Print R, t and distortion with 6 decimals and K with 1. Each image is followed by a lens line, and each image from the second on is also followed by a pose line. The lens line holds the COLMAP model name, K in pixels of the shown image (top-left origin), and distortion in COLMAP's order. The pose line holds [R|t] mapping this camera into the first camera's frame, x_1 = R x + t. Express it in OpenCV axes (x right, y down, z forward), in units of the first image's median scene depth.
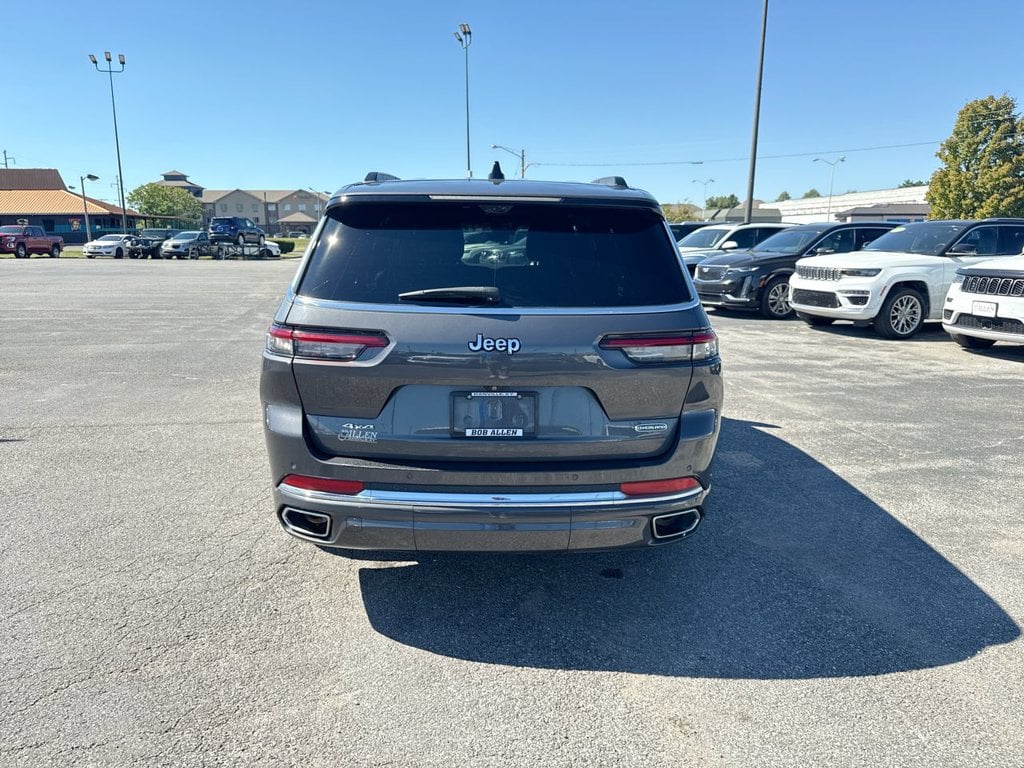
lens RADIAL K [[716.7, 0, 503.2], [0, 716.7, 374.2], [0, 0, 1]] dist [0.012155, -0.021651]
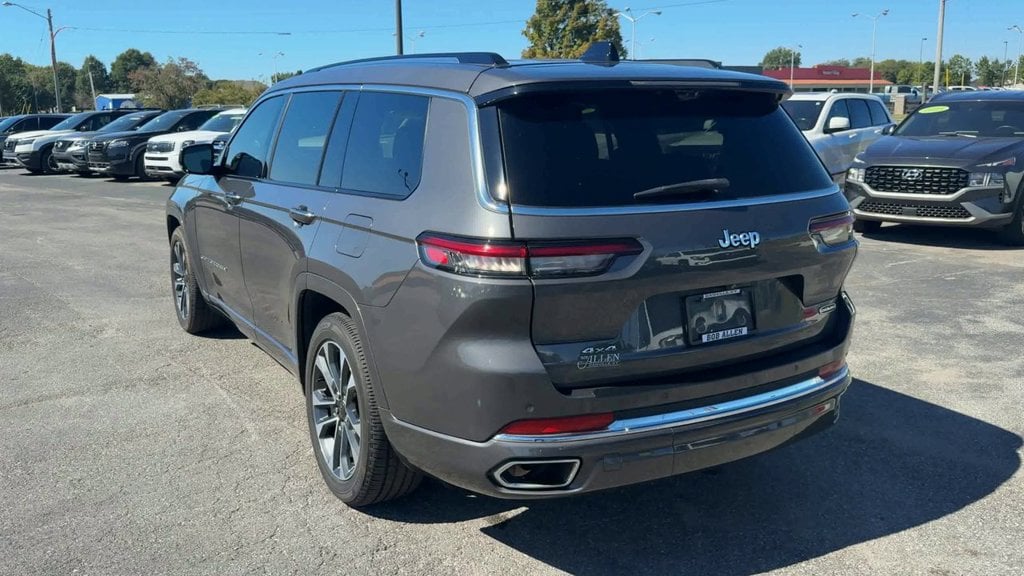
lens RADIAL K [[845.3, 0, 457.1], [0, 845.3, 293.6], [0, 0, 1]] dist [0.061211, -0.096919]
pose [[0.879857, -0.120053, 0.459825, -0.825864], [0.113925, 0.992636, 0.041170, -0.056675], [-0.461382, 0.016162, 0.887054, 0.176931]]
